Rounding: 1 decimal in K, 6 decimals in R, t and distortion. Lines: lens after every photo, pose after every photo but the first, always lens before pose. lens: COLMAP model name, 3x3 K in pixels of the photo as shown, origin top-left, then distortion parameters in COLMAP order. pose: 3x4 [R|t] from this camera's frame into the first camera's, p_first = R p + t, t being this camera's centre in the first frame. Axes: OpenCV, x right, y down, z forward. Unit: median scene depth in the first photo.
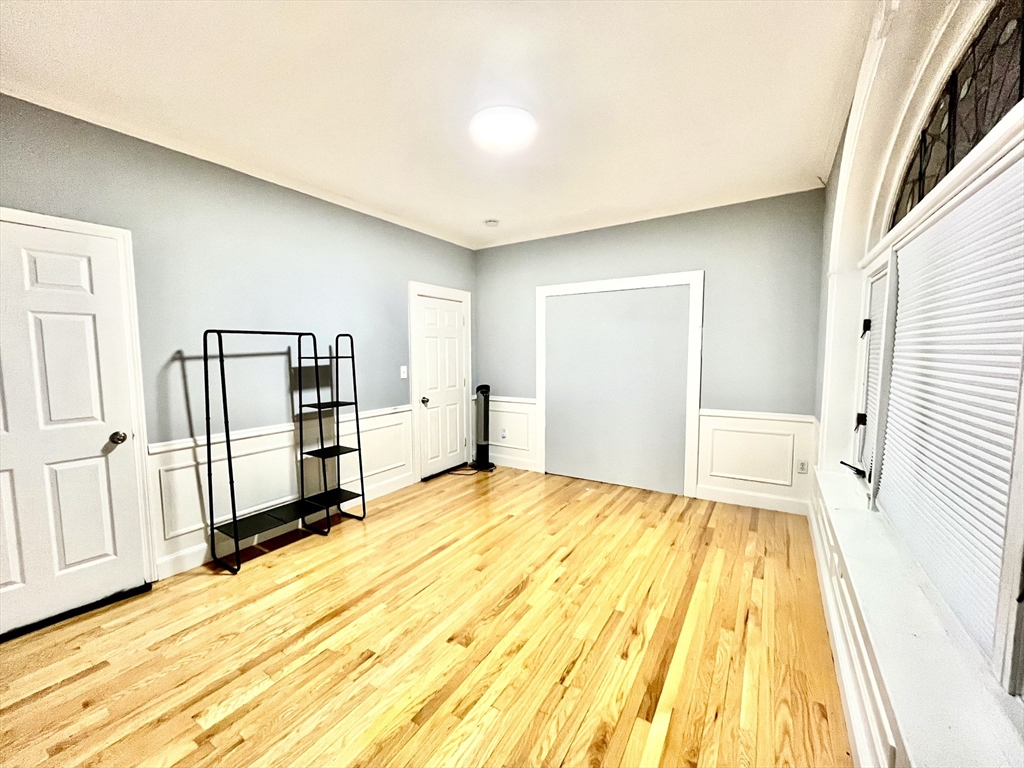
lens RADIAL K [[421.0, 0, 512.0], [0, 421.0, 384.0], [0, 0, 1]] dist [-0.001950, -0.000268]
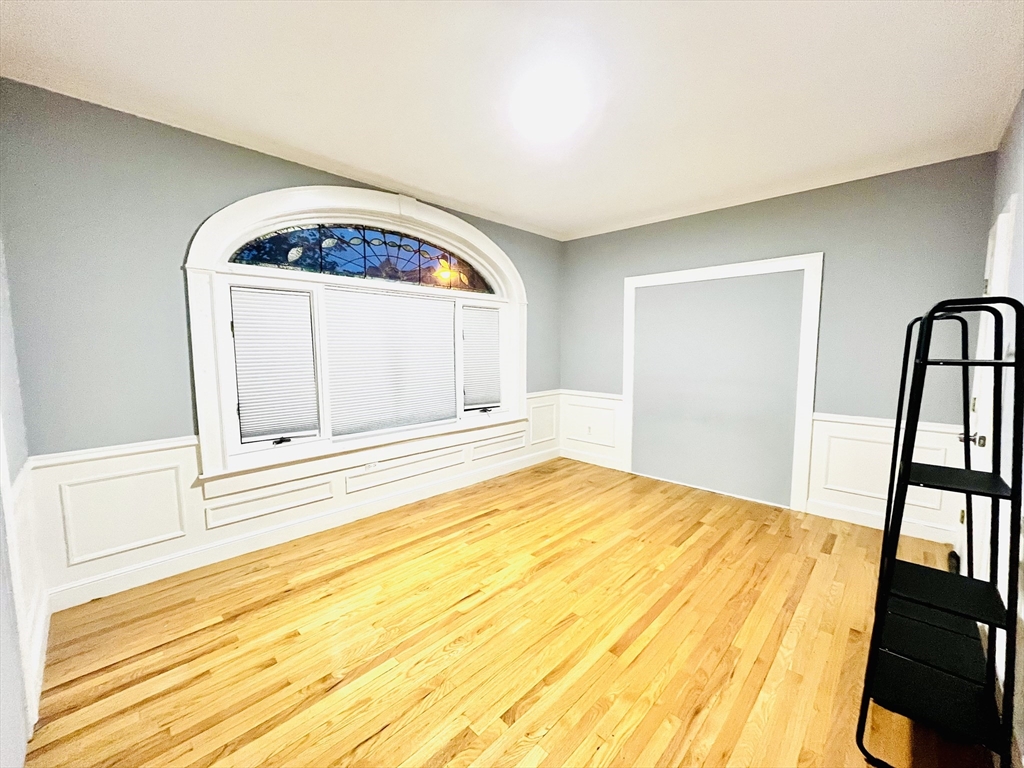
lens RADIAL K [[421.0, 0, 512.0], [0, 421.0, 384.0], [0, 0, 1]] dist [-0.001950, -0.000268]
pose [[-0.978104, -0.011631, 0.207793, -0.126140], [0.024641, 0.984942, 0.171120, -0.146663], [-0.206654, 0.172494, -0.963089, 1.786687]]
